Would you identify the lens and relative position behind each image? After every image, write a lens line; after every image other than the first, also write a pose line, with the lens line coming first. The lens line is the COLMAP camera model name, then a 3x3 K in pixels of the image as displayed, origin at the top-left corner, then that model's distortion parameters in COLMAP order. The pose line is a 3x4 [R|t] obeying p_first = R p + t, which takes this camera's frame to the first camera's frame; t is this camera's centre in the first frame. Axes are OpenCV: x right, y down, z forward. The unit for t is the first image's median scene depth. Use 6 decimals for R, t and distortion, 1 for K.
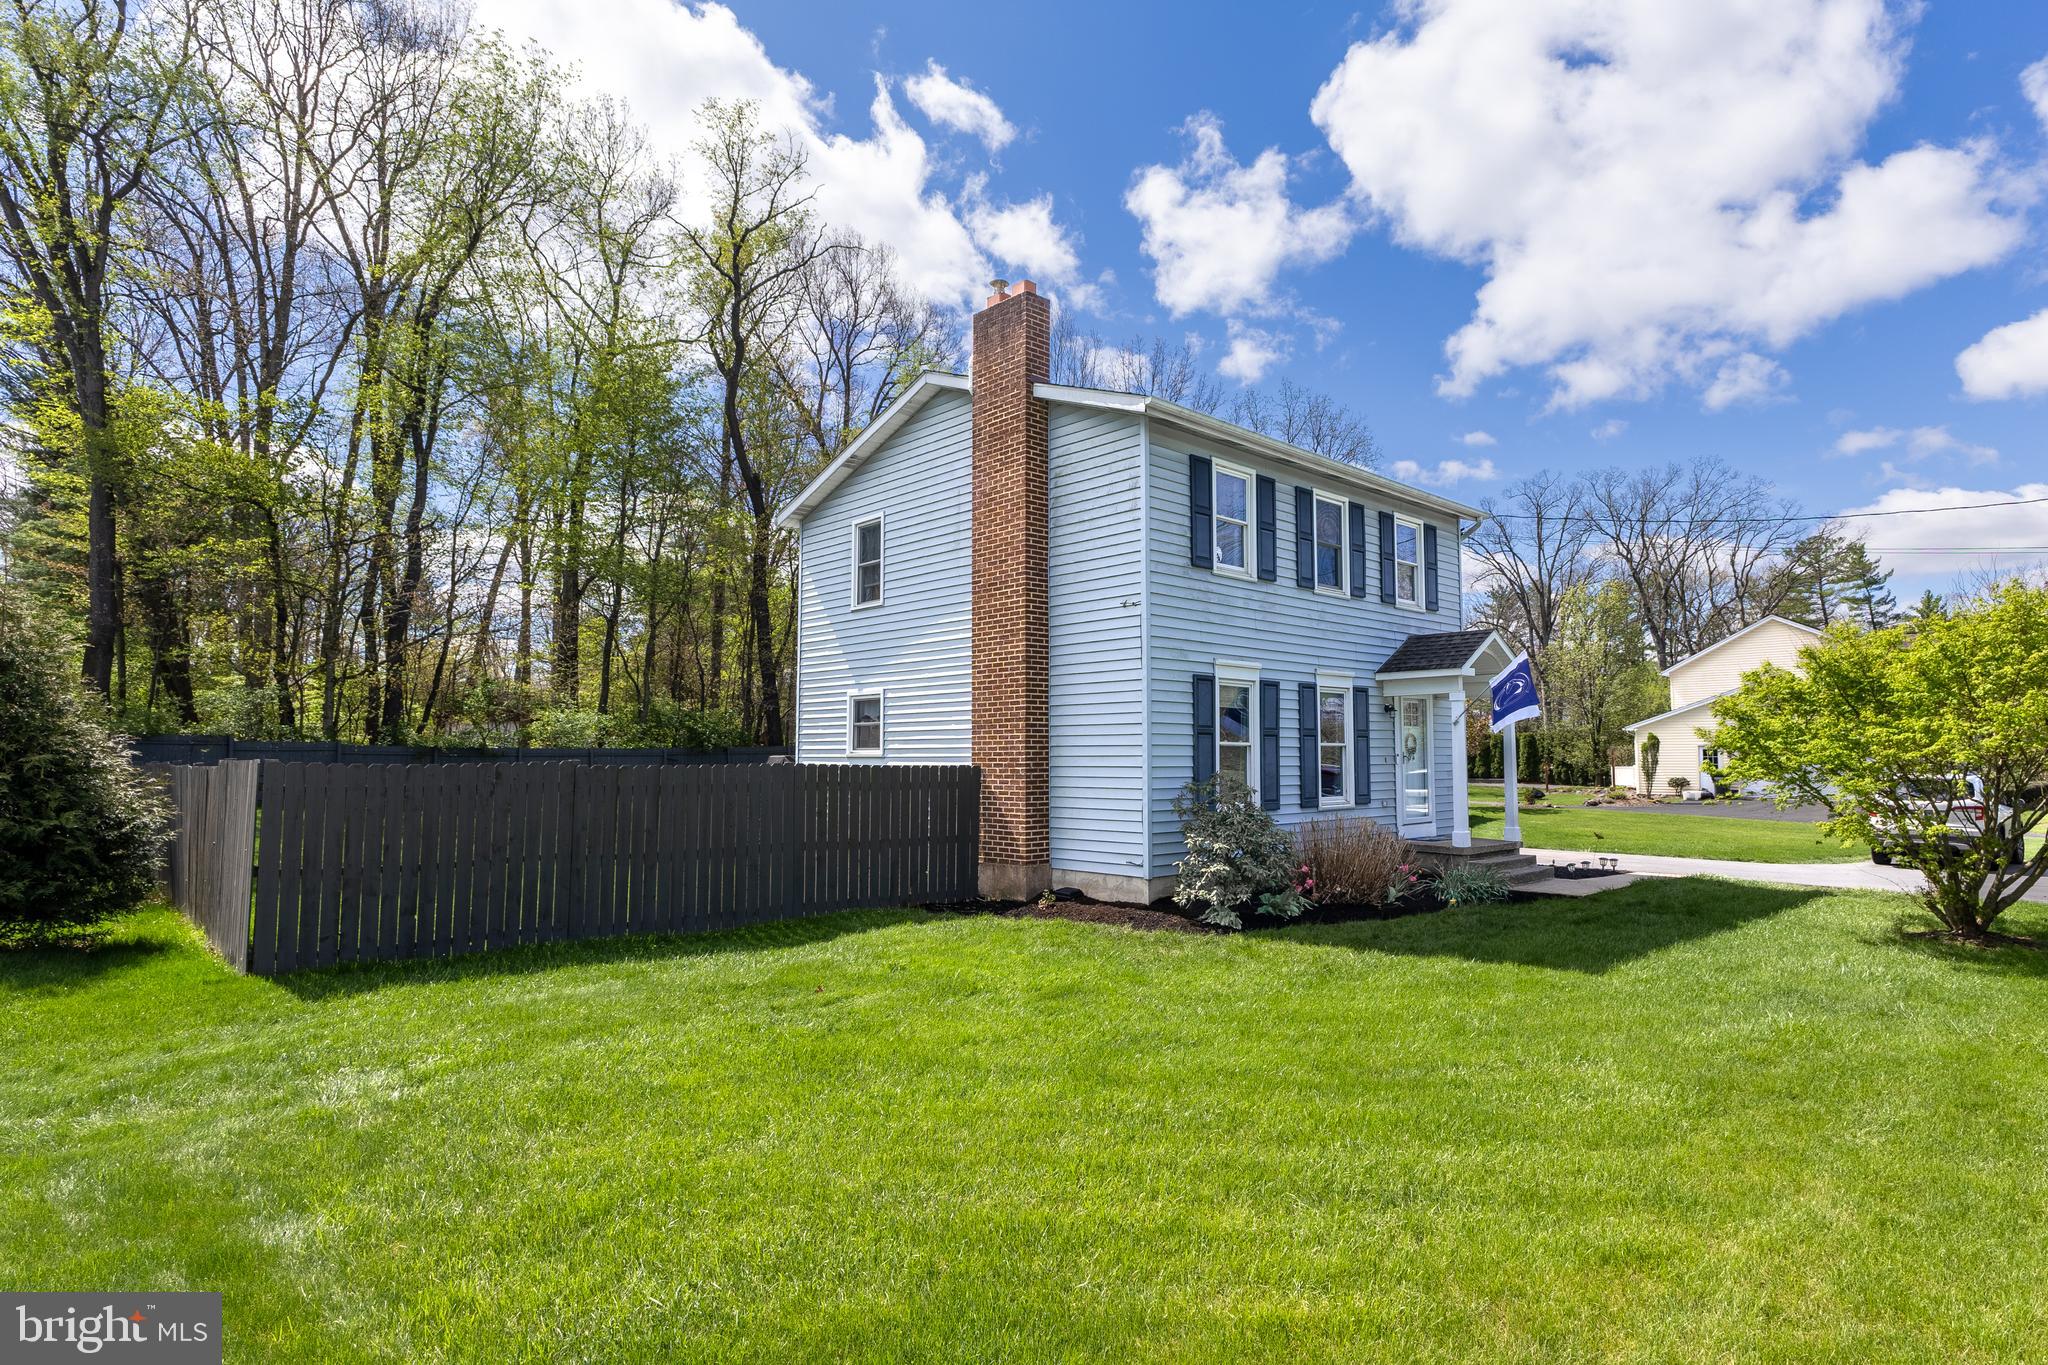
lens RADIAL K [[1081.2, 0, 1025.4], [0, 1081.2, 670.7], [0, 0, 1]] dist [0.000259, 0.000007]
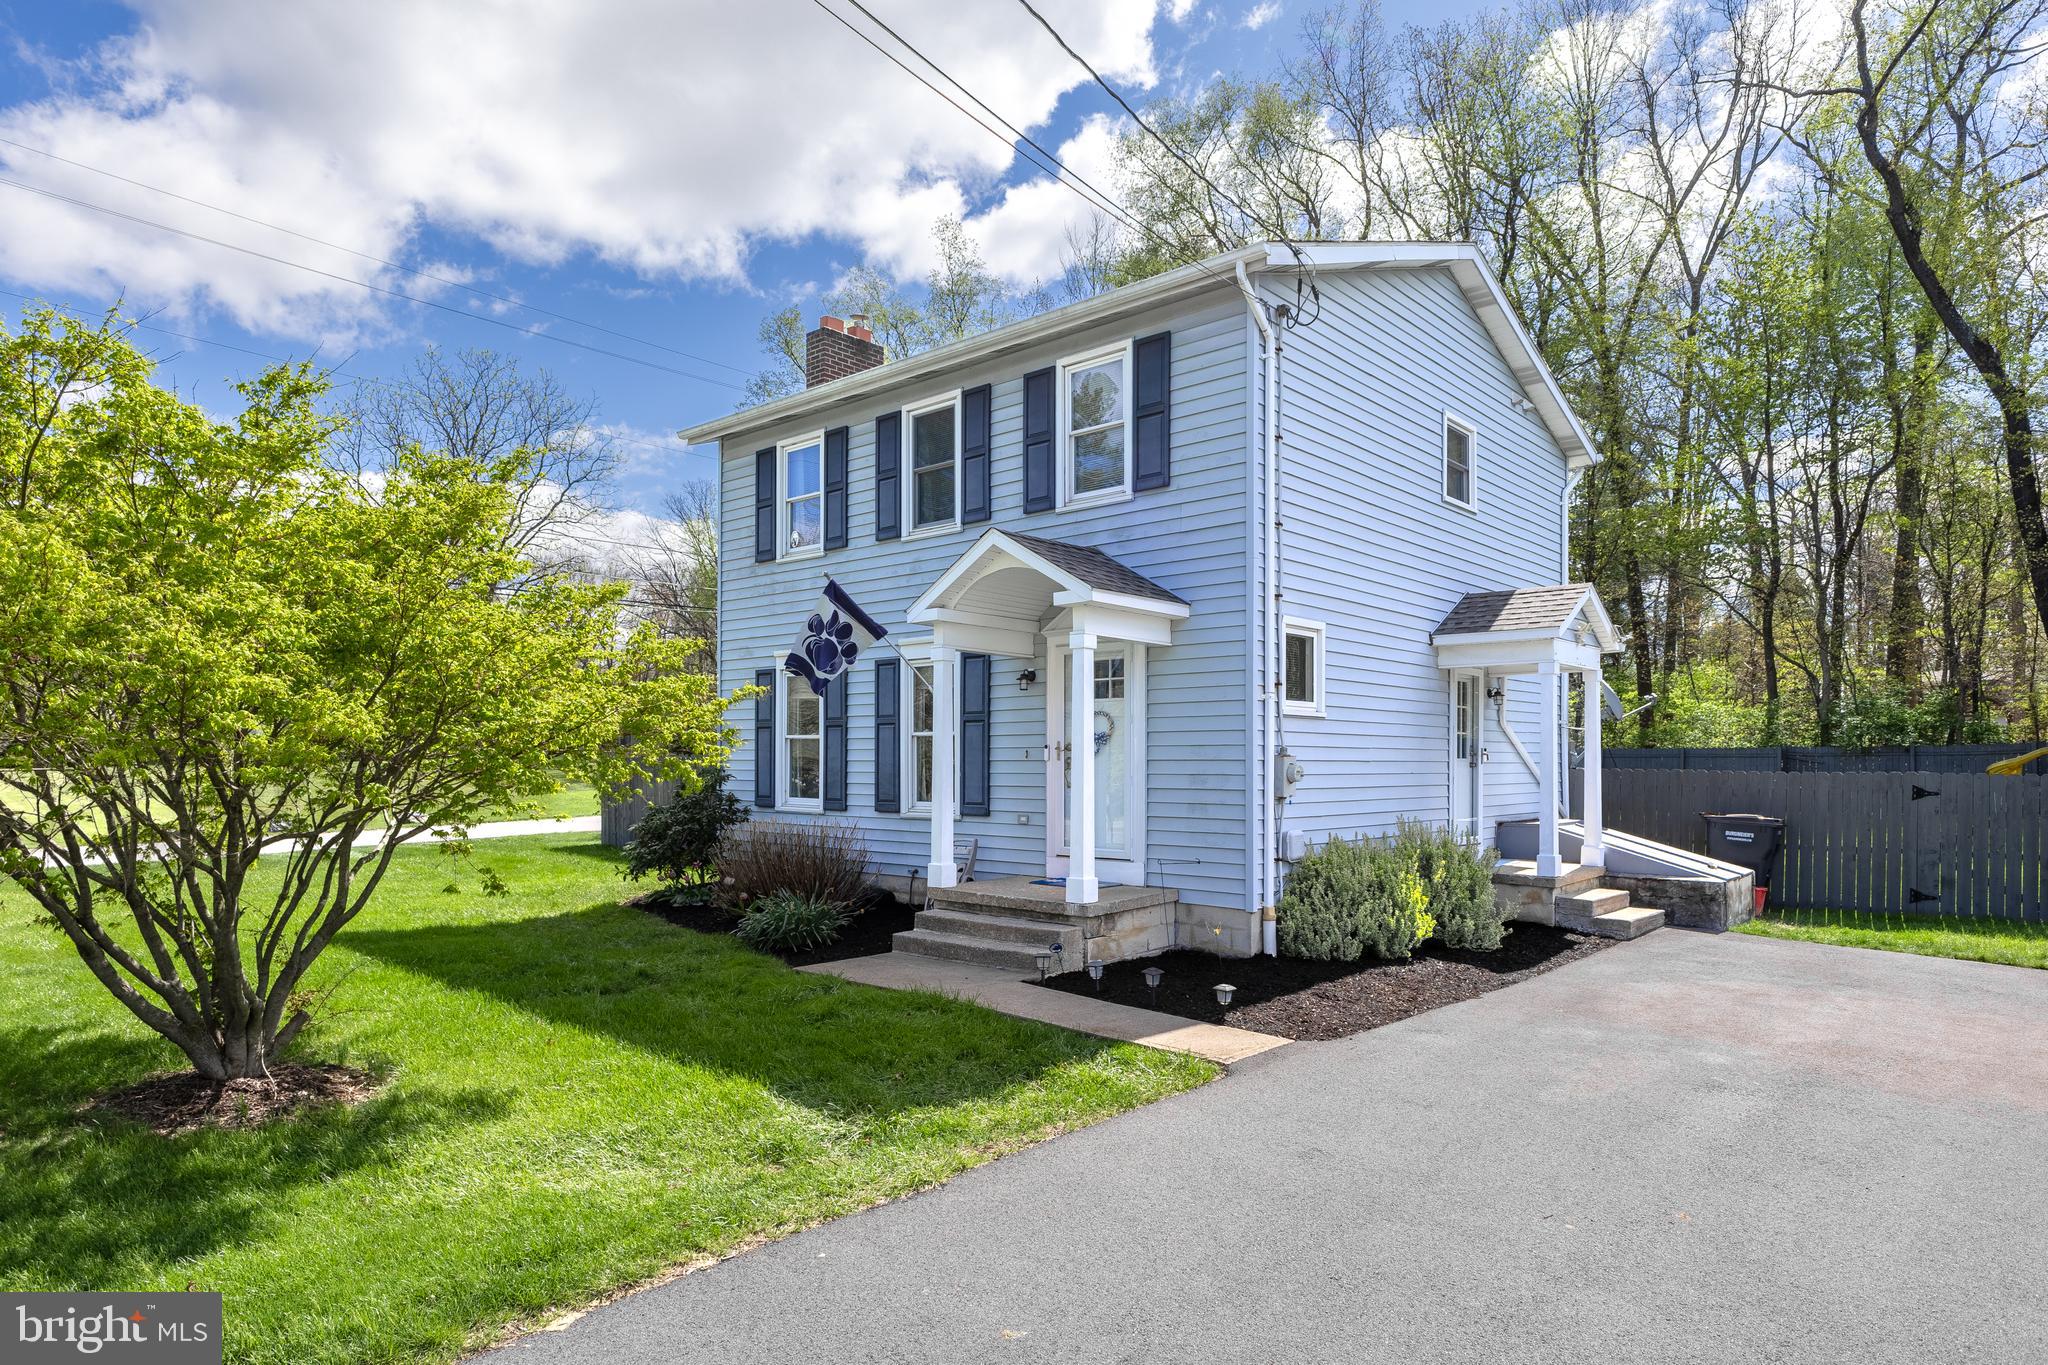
lens RADIAL K [[1185.1, 0, 1057.9], [0, 1185.1, 754.9], [0, 0, 1]] dist [-0.001301, -0.000975]
pose [[0.107812, -0.006753, -0.994148, 1.106188], [0.072148, 0.997393, 0.001049, 0.087478], [0.991550, -0.071839, 0.108018, 0.984525]]
